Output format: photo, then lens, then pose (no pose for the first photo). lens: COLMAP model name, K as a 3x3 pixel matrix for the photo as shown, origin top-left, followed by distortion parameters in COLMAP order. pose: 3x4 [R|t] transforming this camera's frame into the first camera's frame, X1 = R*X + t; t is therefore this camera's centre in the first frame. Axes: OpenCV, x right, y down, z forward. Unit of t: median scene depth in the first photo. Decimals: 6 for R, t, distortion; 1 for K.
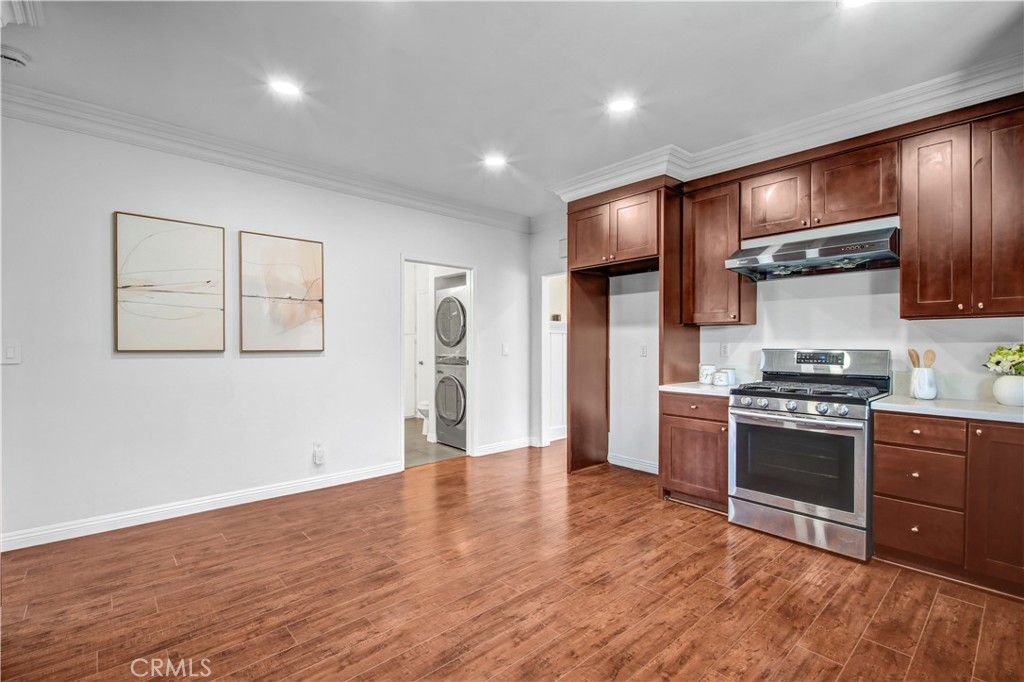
lens RADIAL K [[461.1, 0, 518.9], [0, 461.1, 345.1], [0, 0, 1]] dist [0.002266, -0.000071]
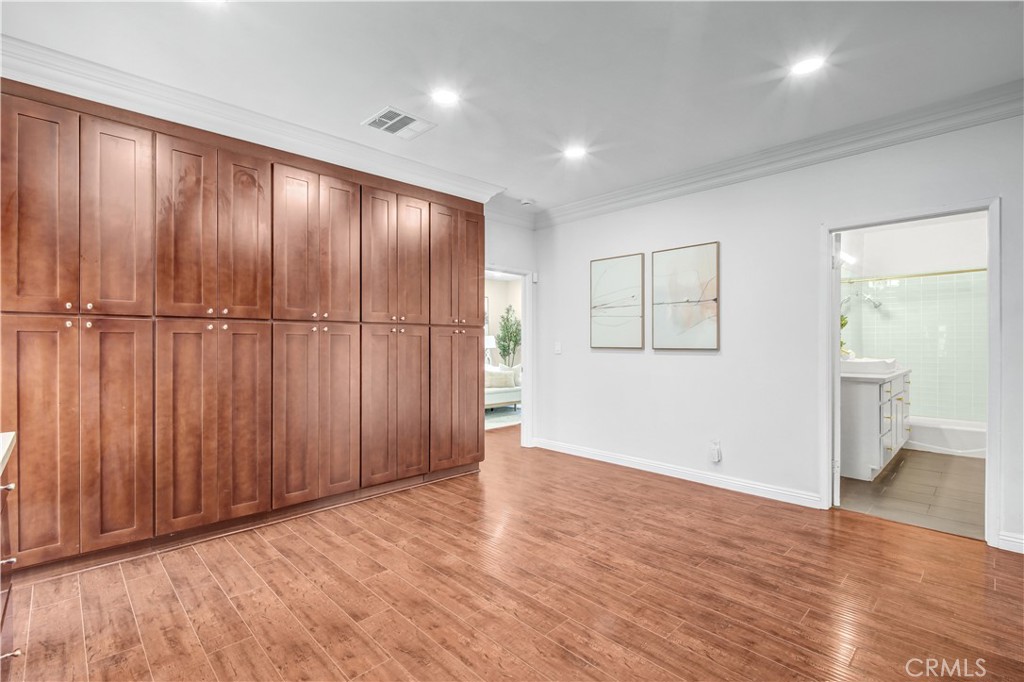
lens RADIAL K [[461.1, 0, 518.9], [0, 461.1, 345.1], [0, 0, 1]] dist [0.002266, -0.000071]
pose [[0.043490, 0.003708, -0.999047, 0.725188], [-0.002658, 0.999990, 0.003596, -0.000385], [0.999050, 0.002499, 0.043499, 0.686929]]
